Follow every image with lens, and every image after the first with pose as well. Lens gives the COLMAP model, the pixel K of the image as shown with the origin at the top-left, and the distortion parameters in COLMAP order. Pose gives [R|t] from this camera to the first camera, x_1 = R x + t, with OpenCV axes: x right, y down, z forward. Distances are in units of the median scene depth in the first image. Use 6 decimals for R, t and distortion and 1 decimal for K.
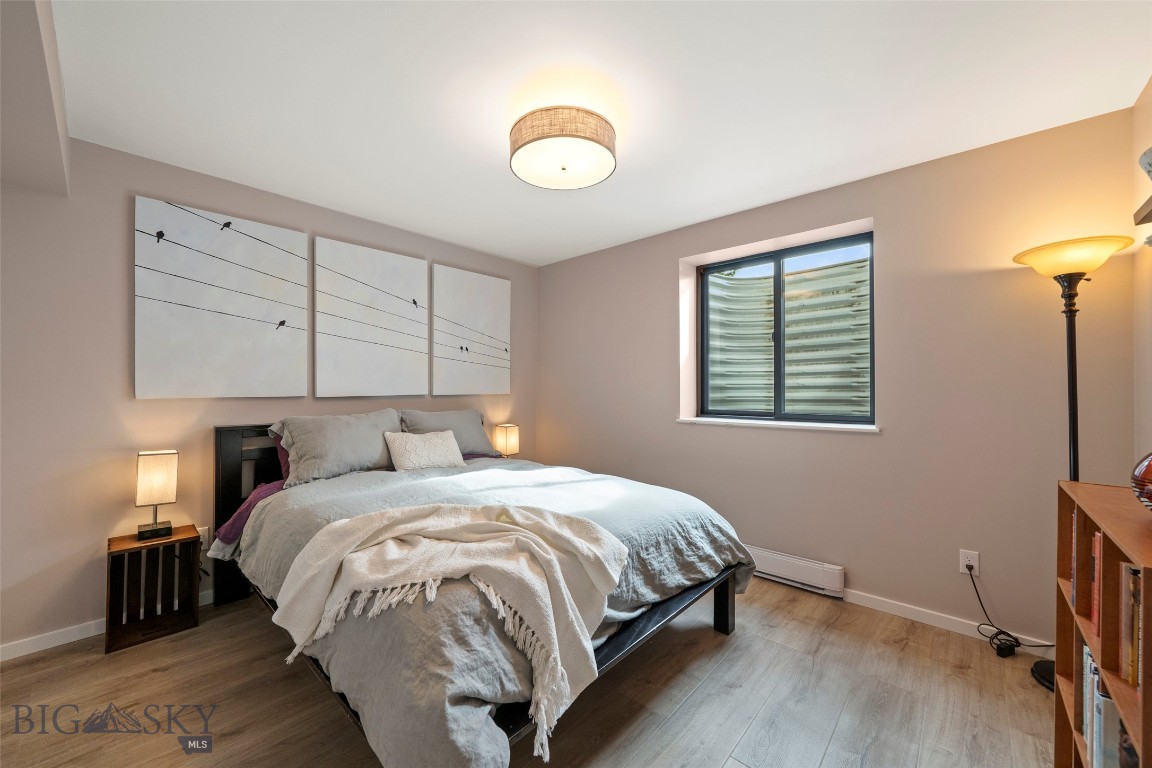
lens RADIAL K [[434.8, 0, 572.8], [0, 434.8, 382.9], [0, 0, 1]] dist [-0.001330, -0.000138]
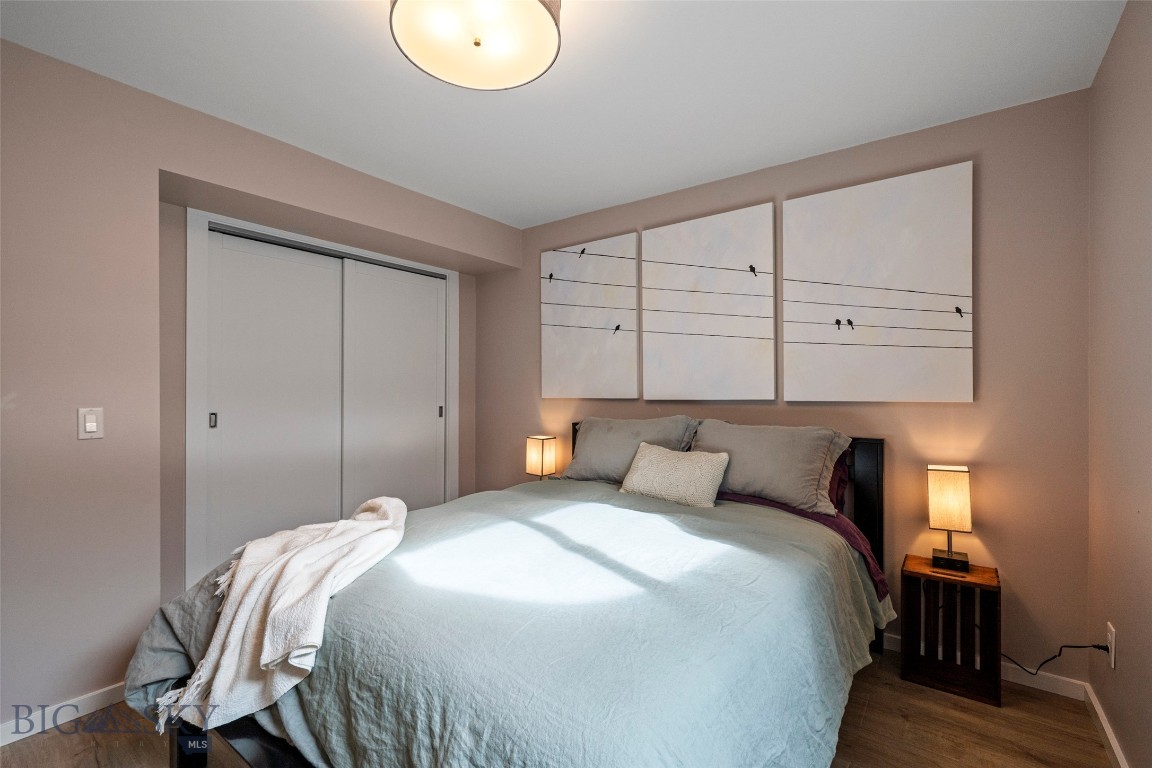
lens RADIAL K [[633.1, 0, 576.0], [0, 633.1, 384.0], [0, 0, 1]] dist [0.000231, -0.000041]
pose [[-0.000560, -0.010947, -0.999940, 0.656314], [0.011159, 0.999878, -0.010953, 0.010076], [0.999938, -0.011164, -0.000437, 0.697263]]
